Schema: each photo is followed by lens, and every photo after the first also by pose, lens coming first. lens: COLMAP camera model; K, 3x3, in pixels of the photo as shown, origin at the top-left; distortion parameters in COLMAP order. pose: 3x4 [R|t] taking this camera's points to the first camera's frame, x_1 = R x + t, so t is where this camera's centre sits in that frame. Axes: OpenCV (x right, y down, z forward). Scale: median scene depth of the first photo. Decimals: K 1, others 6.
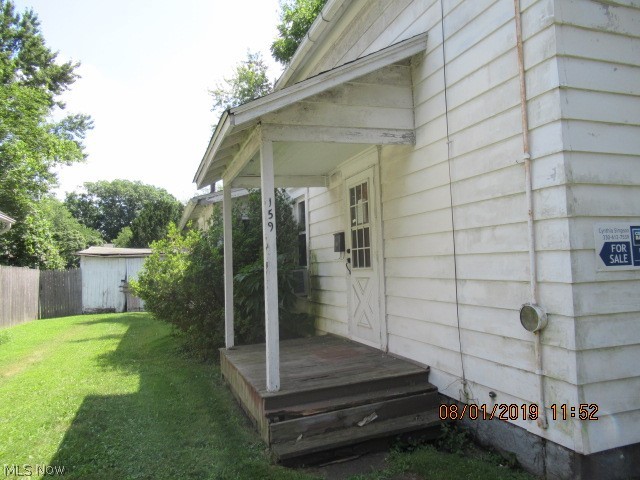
lens RADIAL K [[480.5, 0, 319.1], [0, 480.5, 240.4], [0, 0, 1]] dist [-0.012197, 0.001782]
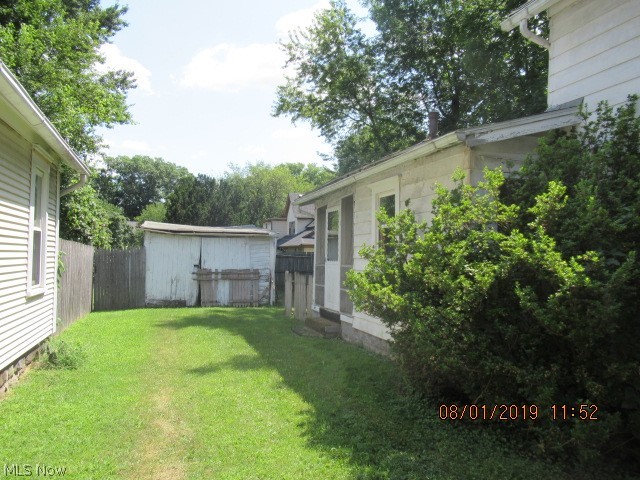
lens RADIAL K [[480.5, 0, 321.8], [0, 480.5, 239.4], [0, 0, 1]] dist [-0.012197, 0.001782]
pose [[0.998855, 0.045948, -0.013345, -0.120591], [-0.045617, 0.998669, 0.024069, 0.008002], [0.014433, -0.023432, 0.999621, 0.136539]]
